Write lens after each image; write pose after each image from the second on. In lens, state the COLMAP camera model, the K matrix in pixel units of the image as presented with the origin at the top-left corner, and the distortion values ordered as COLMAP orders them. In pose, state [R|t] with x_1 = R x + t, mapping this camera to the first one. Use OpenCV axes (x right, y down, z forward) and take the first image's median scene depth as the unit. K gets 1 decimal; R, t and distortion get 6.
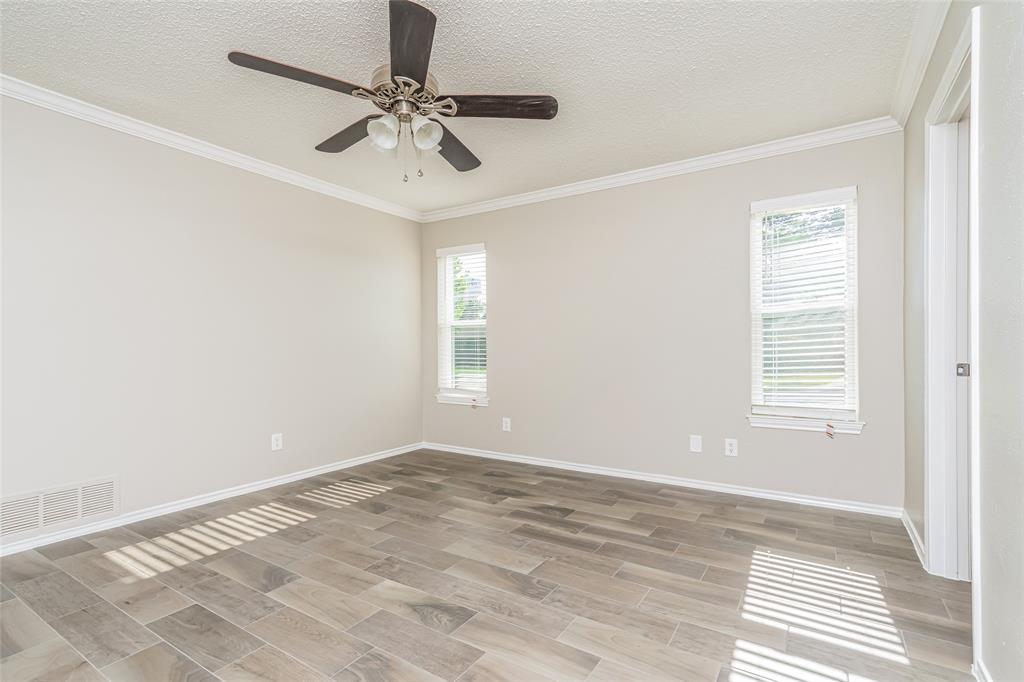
lens RADIAL K [[476.8, 0, 509.4], [0, 476.8, 344.9], [0, 0, 1]] dist [0.001680, 0.002892]
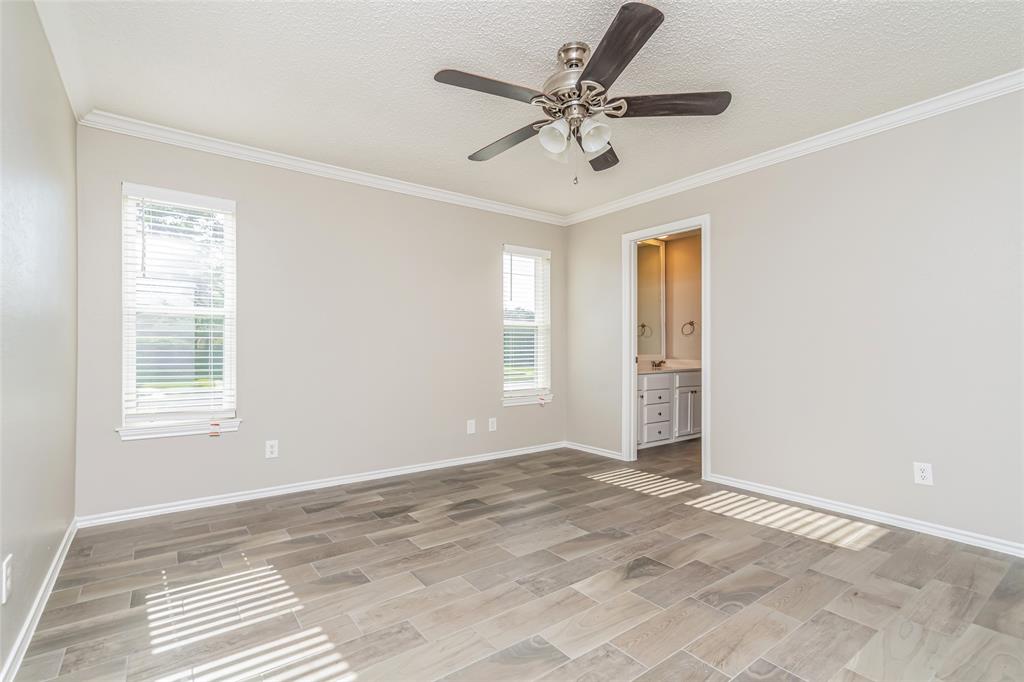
lens RADIAL K [[476.8, 0, 510.5], [0, 476.8, 344.9], [0, 0, 1]] dist [0.001680, 0.002892]
pose [[0.353319, 0.012955, 0.935413, -0.819206], [-0.008324, 0.999908, -0.010704, 0.006959], [-0.935466, -0.004005, 0.353394, 0.518881]]
